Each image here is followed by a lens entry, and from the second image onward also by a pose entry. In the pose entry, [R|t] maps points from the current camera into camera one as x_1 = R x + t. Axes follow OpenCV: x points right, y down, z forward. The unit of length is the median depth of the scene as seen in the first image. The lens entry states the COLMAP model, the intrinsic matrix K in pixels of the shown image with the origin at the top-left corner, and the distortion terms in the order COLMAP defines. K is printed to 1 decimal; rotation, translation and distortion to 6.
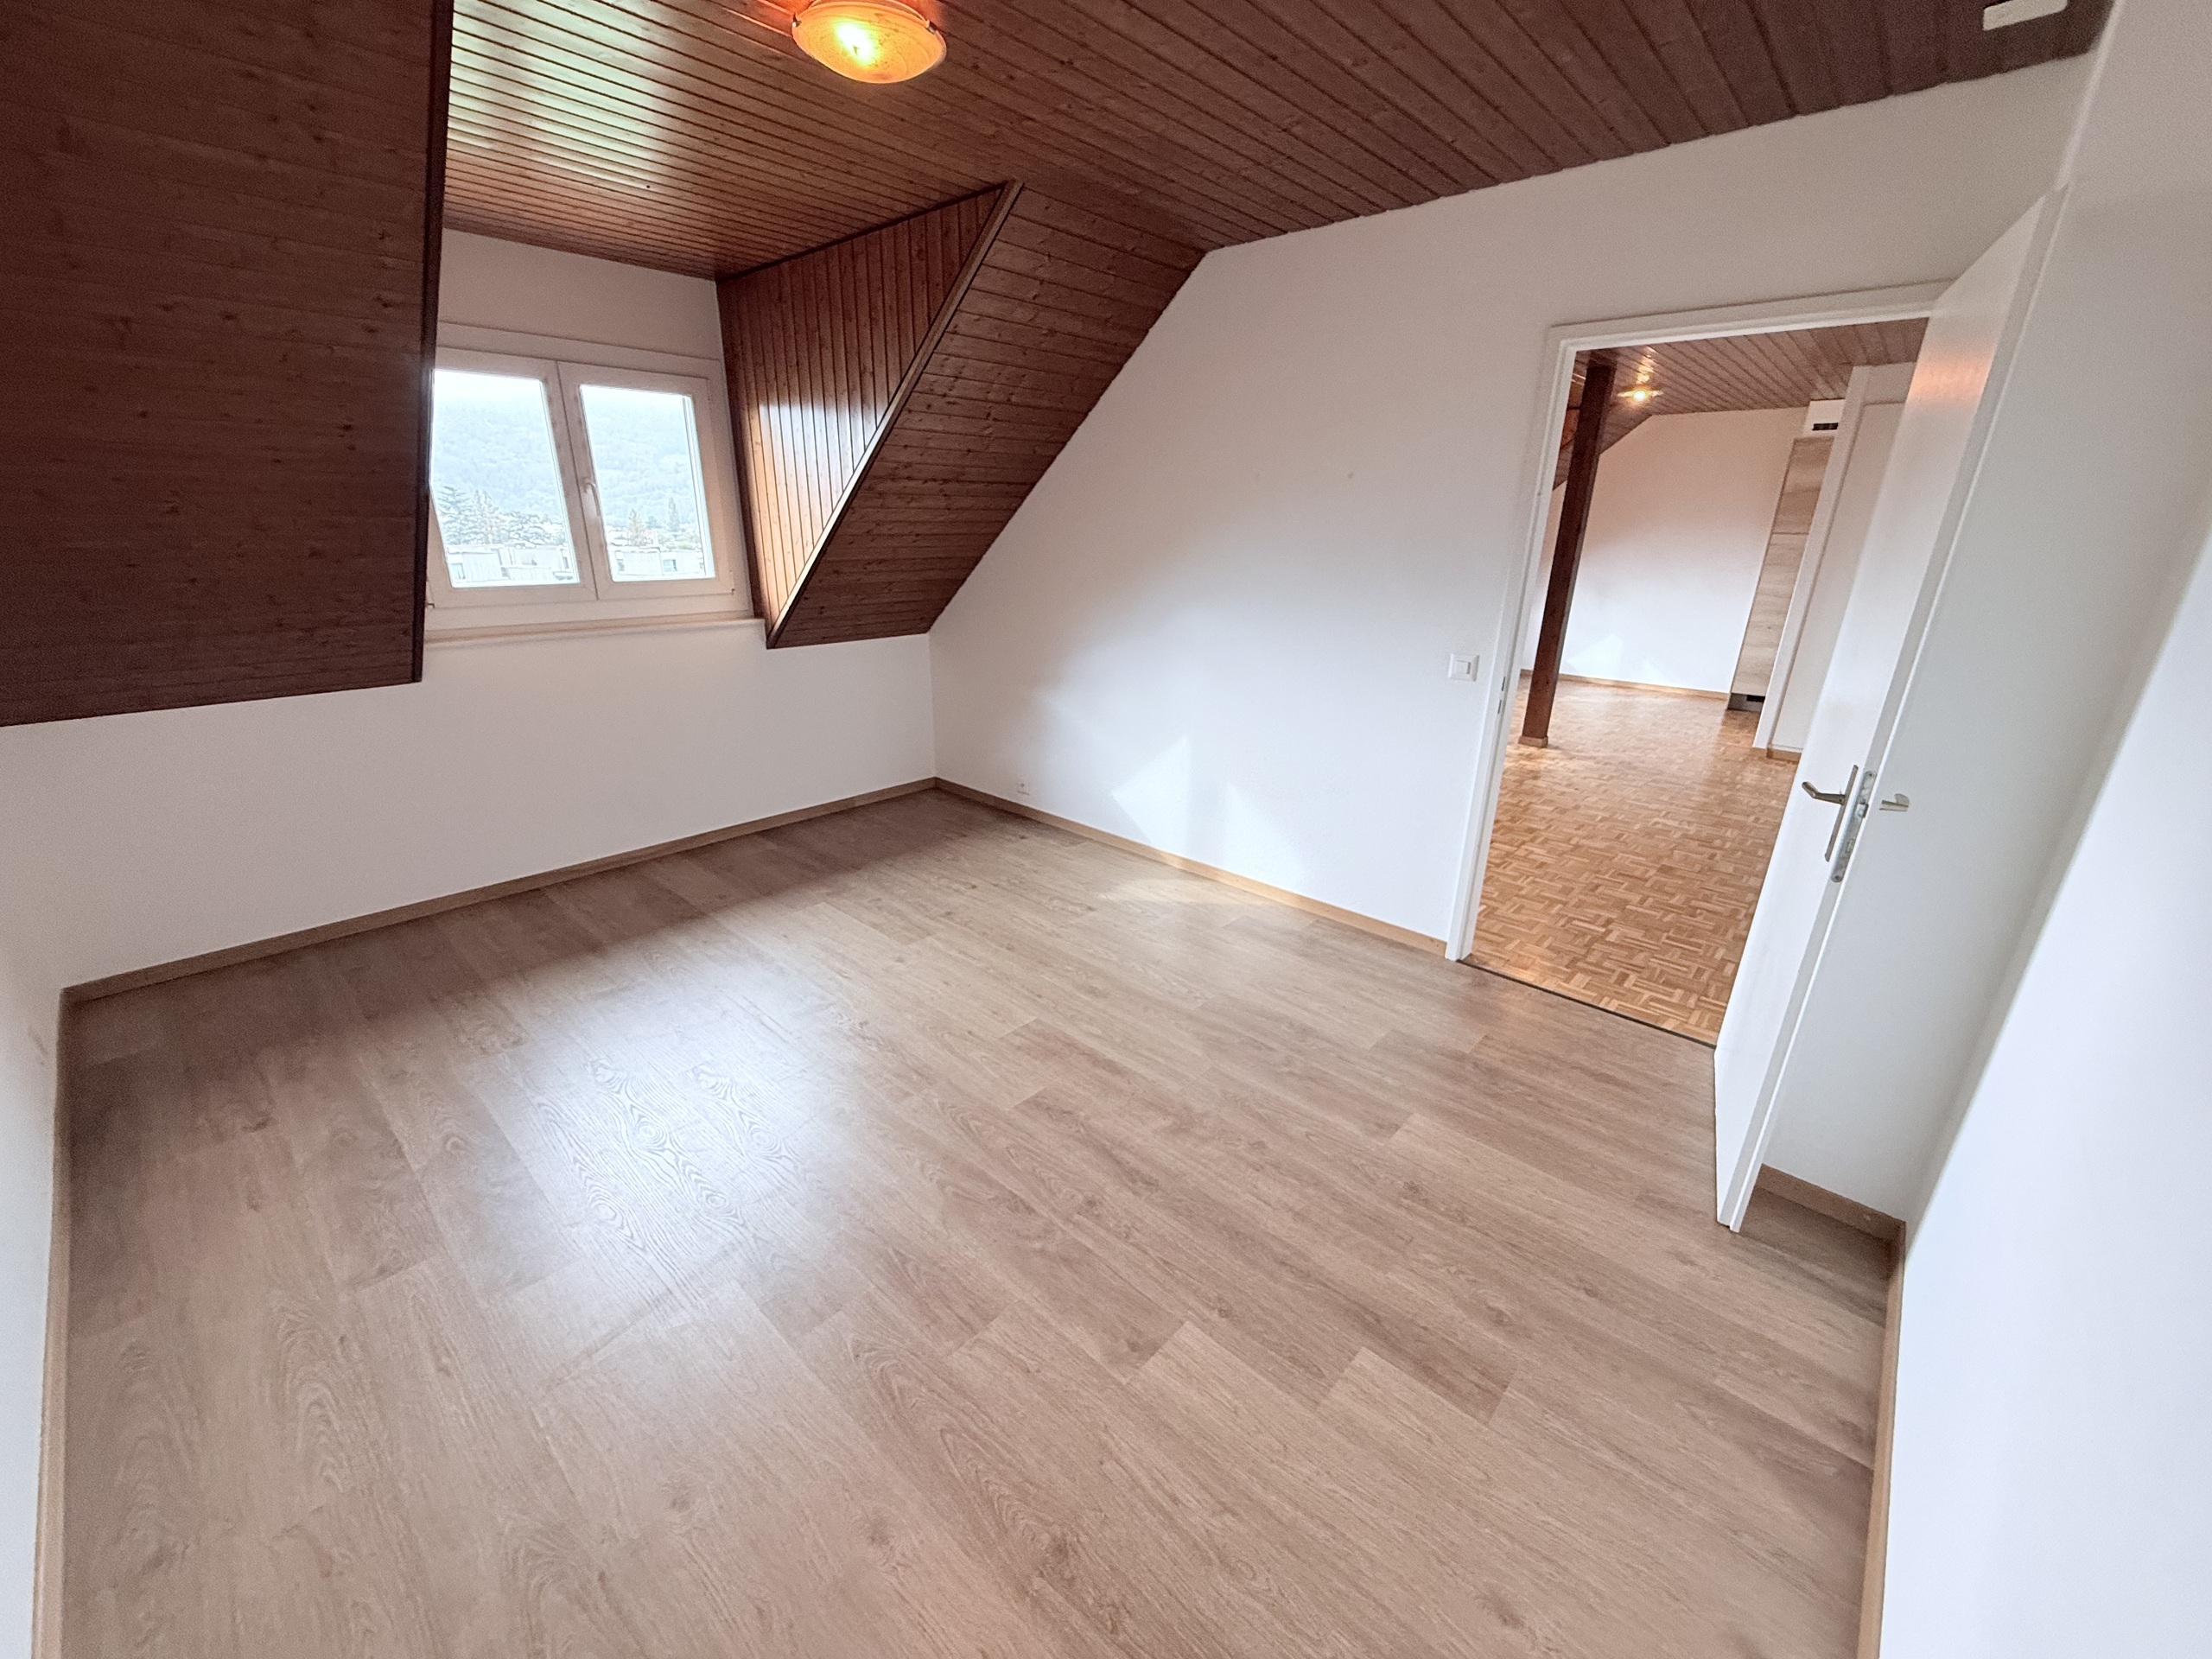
lens RADIAL K [[877.8, 0, 1102.8], [0, 877.8, 829.4], [0, 0, 1]] dist [0.000855, -0.000694]
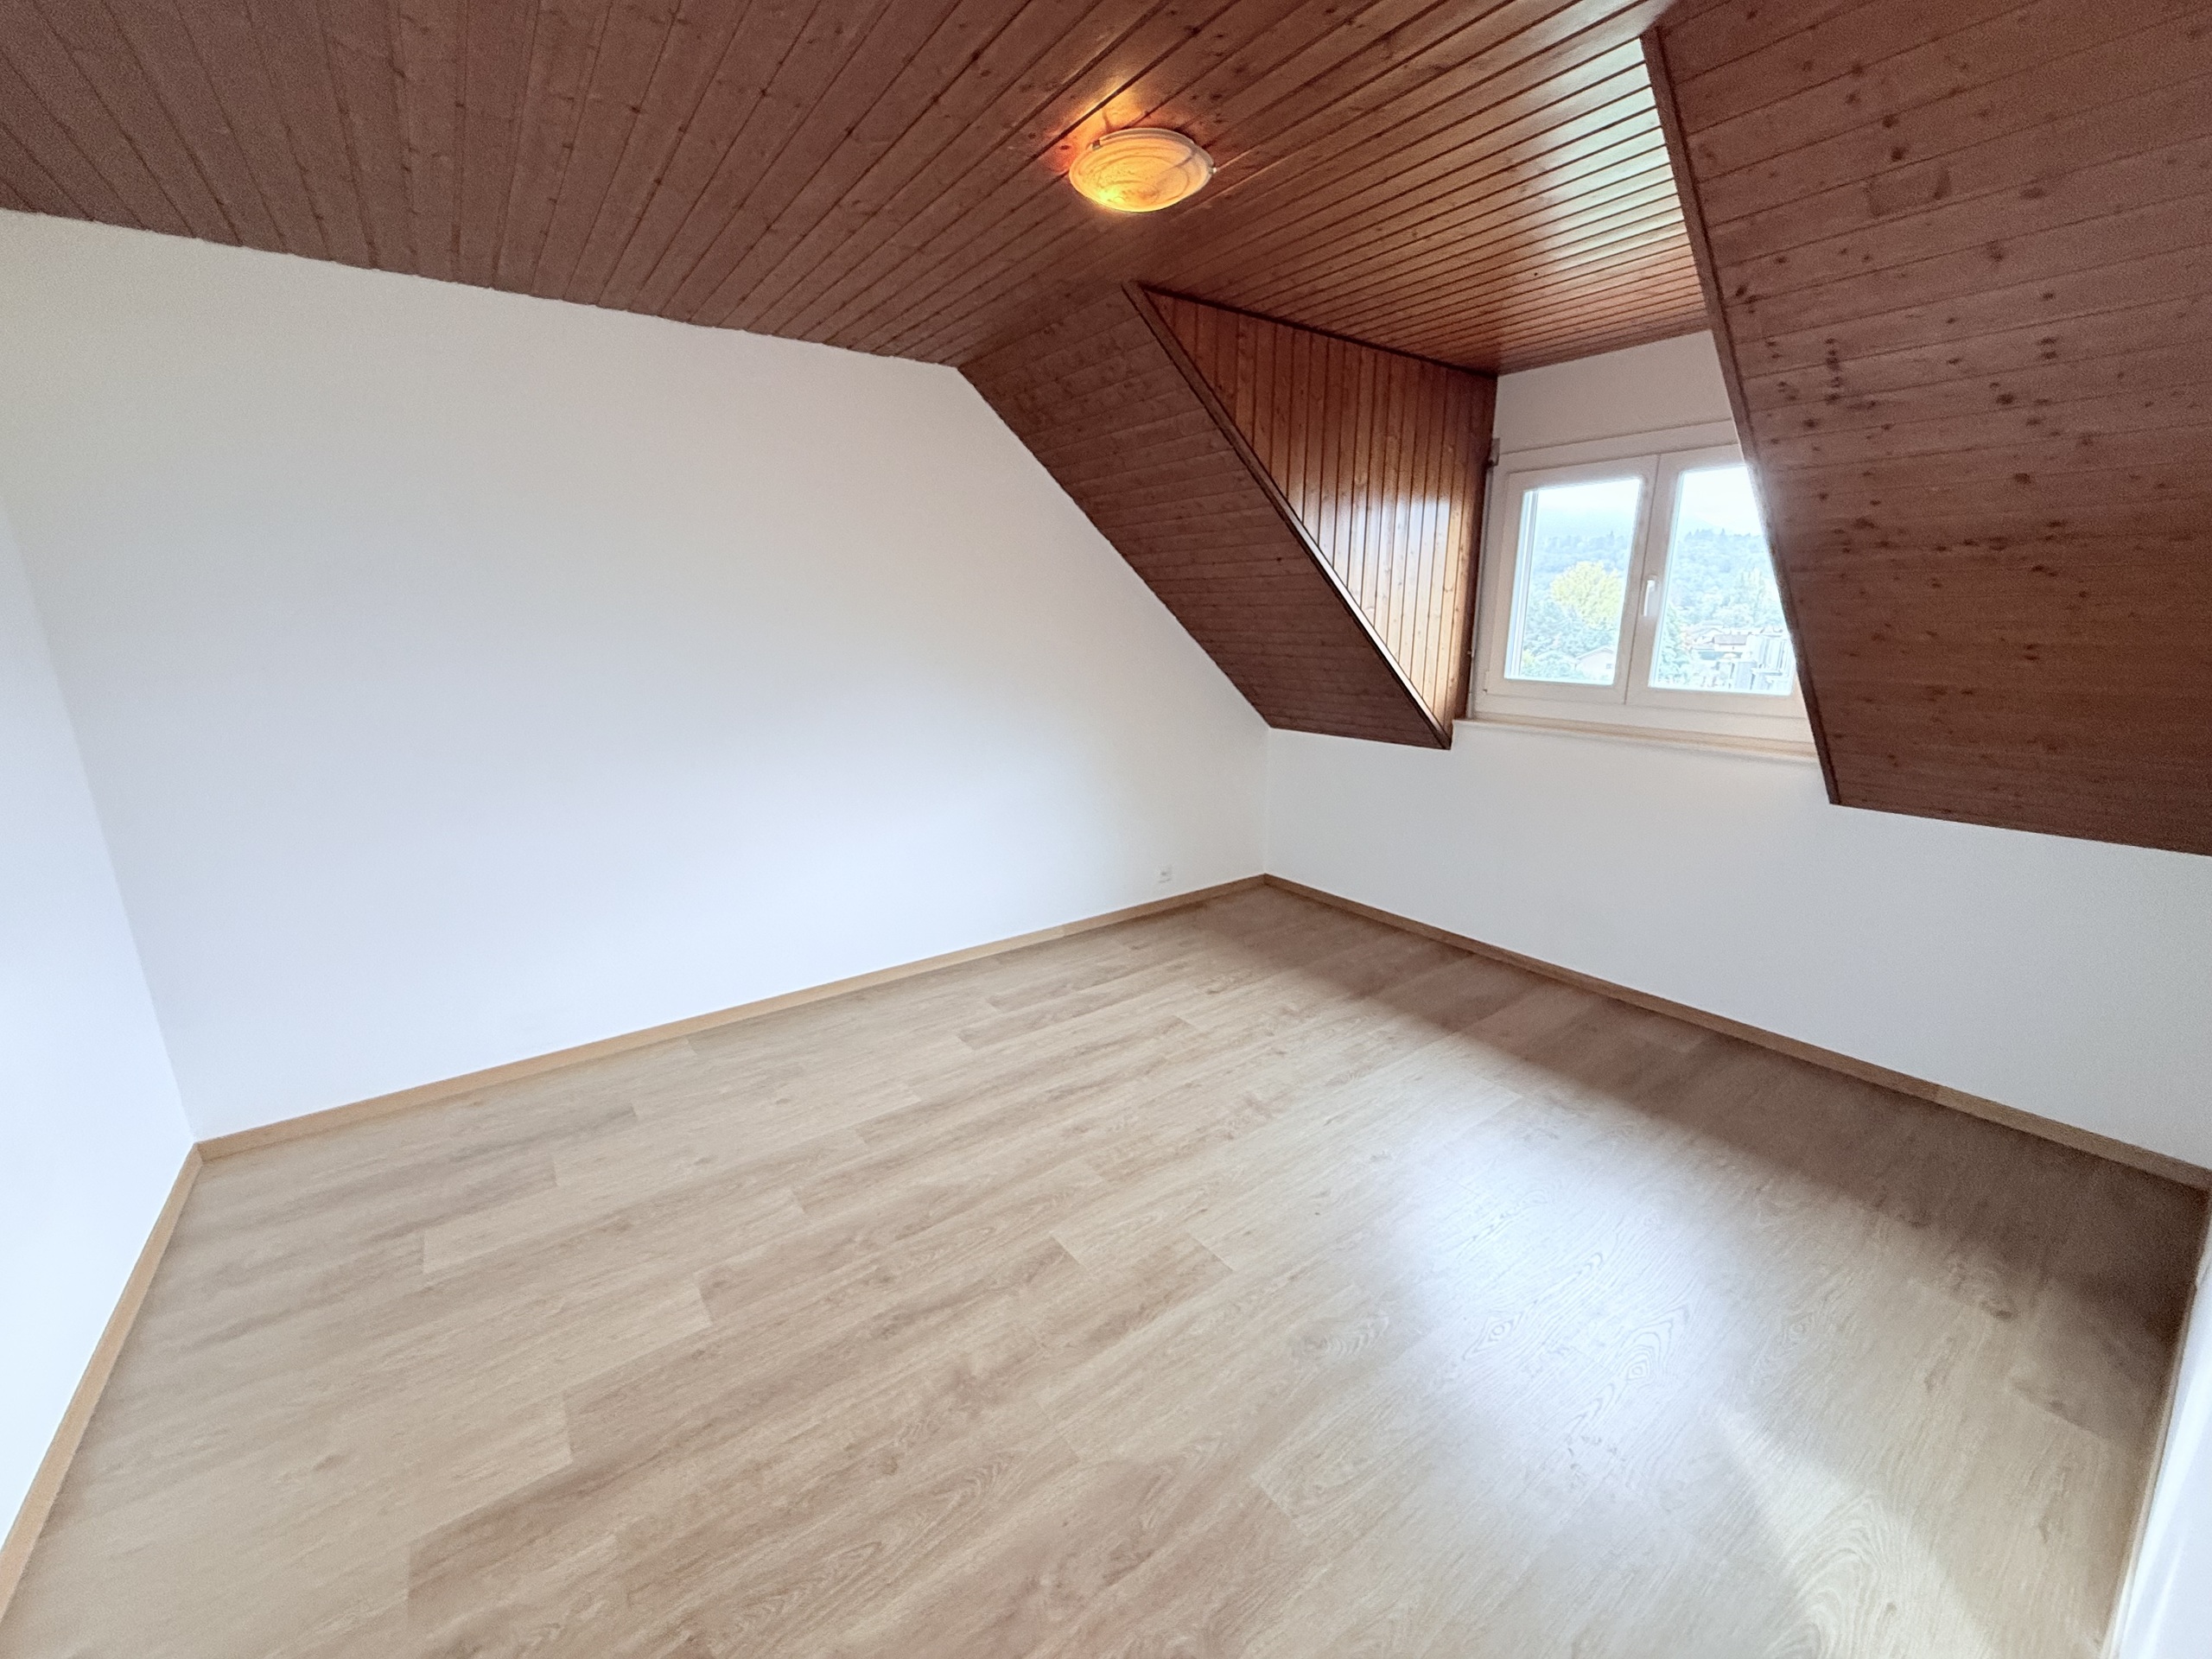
lens RADIAL K [[883.3, 0, 1126.4], [0, 883.3, 821.6], [0, 0, 1]] dist [-0.000257, -0.000137]
pose [[-0.189509, 0.216291, -0.957760, 0.734579], [-0.325441, 0.906462, 0.269100, -0.384507], [0.926377, 0.362692, -0.101392, 1.083050]]
